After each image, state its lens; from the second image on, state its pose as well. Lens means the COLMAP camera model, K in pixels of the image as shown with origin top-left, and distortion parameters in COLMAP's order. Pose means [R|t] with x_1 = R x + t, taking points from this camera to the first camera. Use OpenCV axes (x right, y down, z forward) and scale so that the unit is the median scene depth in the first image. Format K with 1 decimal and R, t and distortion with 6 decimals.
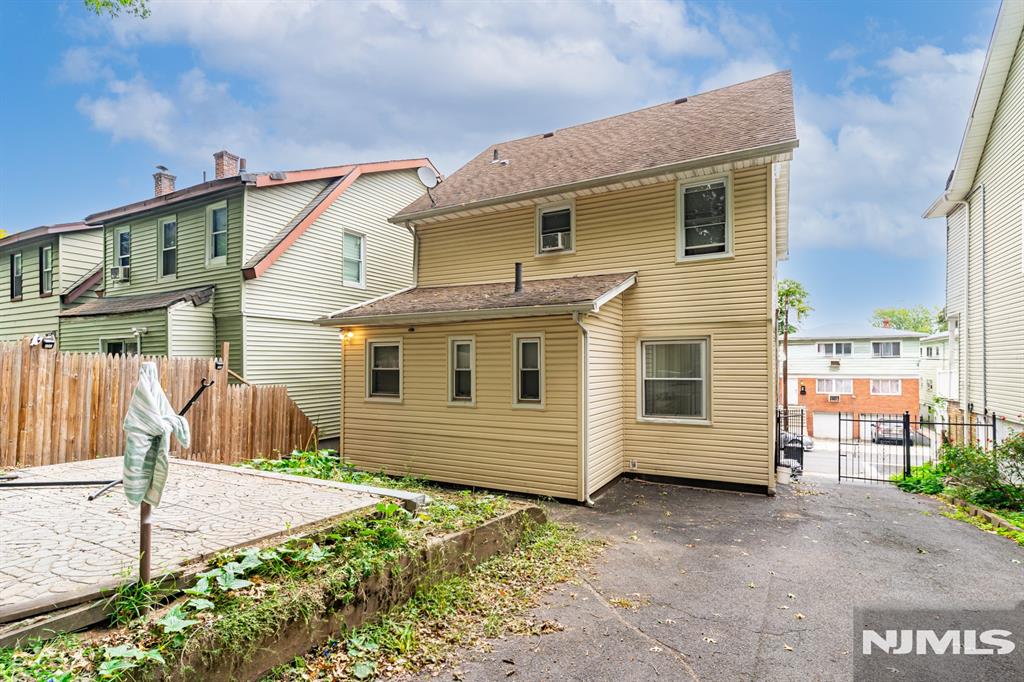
lens RADIAL K [[499.8, 0, 511.4], [0, 499.8, 349.5], [0, 0, 1]] dist [0.001457, -0.000060]
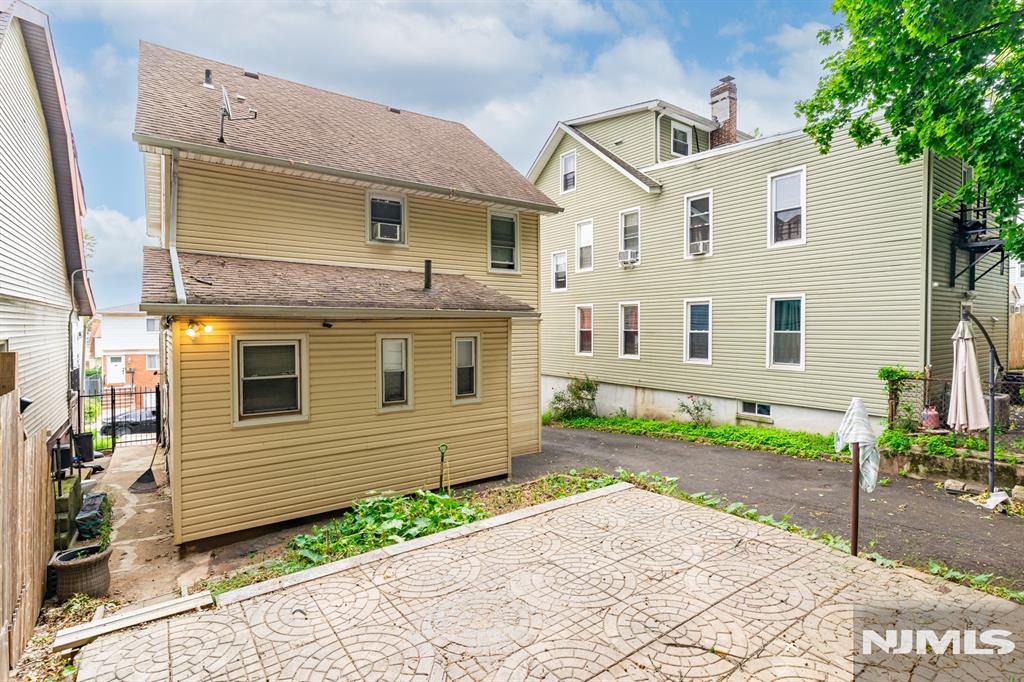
lens RADIAL K [[499.8, 0, 506.6], [0, 499.8, 323.3], [0, 0, 1]] dist [0.001457, -0.000060]
pose [[0.445061, 0.005055, 0.895486, -0.786785], [-0.024968, 0.999665, 0.006766, -0.055847], [-0.895152, -0.025369, 0.445038, 0.397411]]
